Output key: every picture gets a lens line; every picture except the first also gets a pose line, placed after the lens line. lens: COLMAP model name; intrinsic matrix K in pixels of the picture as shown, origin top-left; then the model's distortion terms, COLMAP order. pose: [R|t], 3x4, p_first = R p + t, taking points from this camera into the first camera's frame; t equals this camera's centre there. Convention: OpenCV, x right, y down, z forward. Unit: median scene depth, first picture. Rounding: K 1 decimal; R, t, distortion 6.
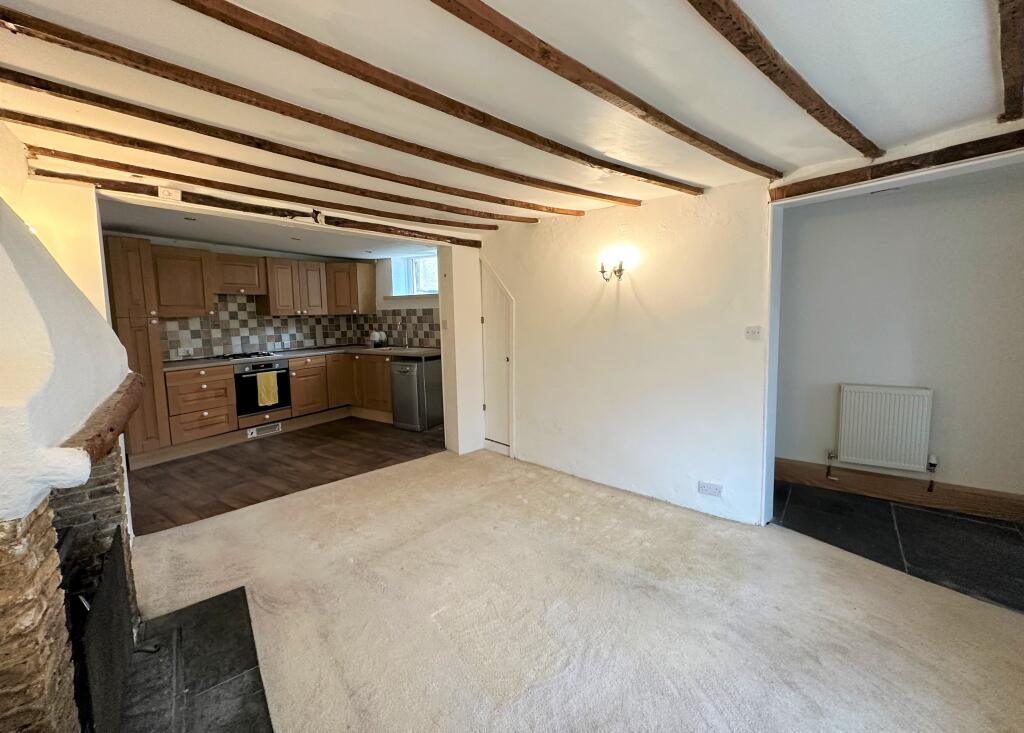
lens RADIAL K [[420.0, 0, 509.9], [0, 420.0, 370.3], [0, 0, 1]] dist [-0.004089, 0.000094]
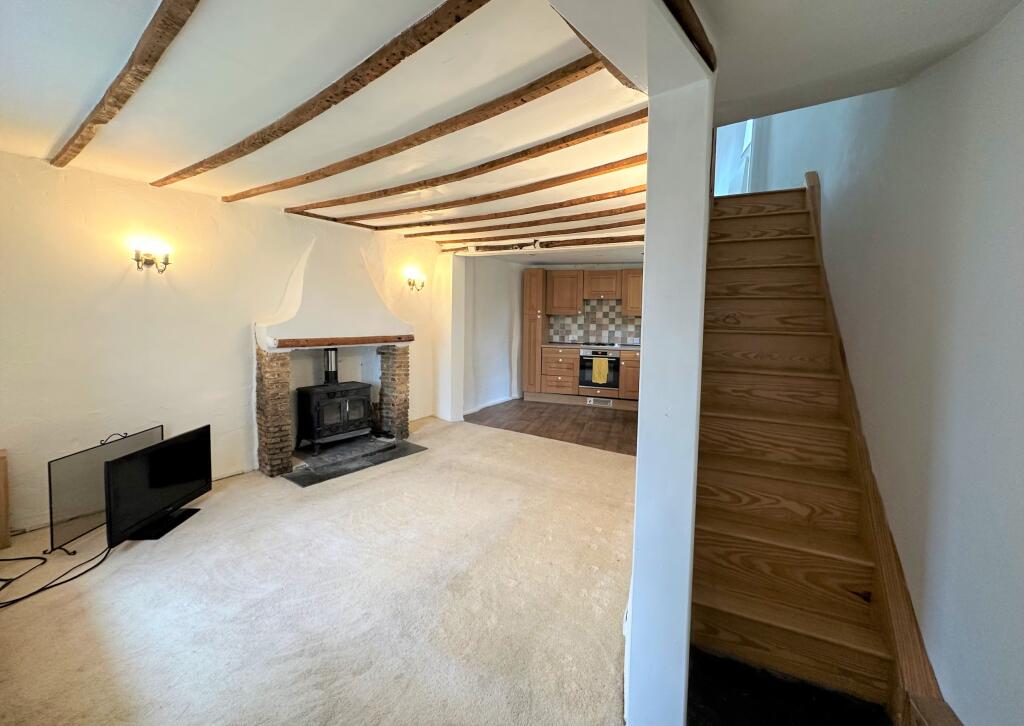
lens RADIAL K [[420.0, 0, 509.8], [0, 420.0, 359.5], [0, 0, 1]] dist [-0.004089, 0.000094]
pose [[0.205047, 0.113307, -0.972171, 0.658103], [-0.152924, 0.984786, 0.082523, -0.056684], [0.966732, 0.131748, 0.219255, 0.448388]]
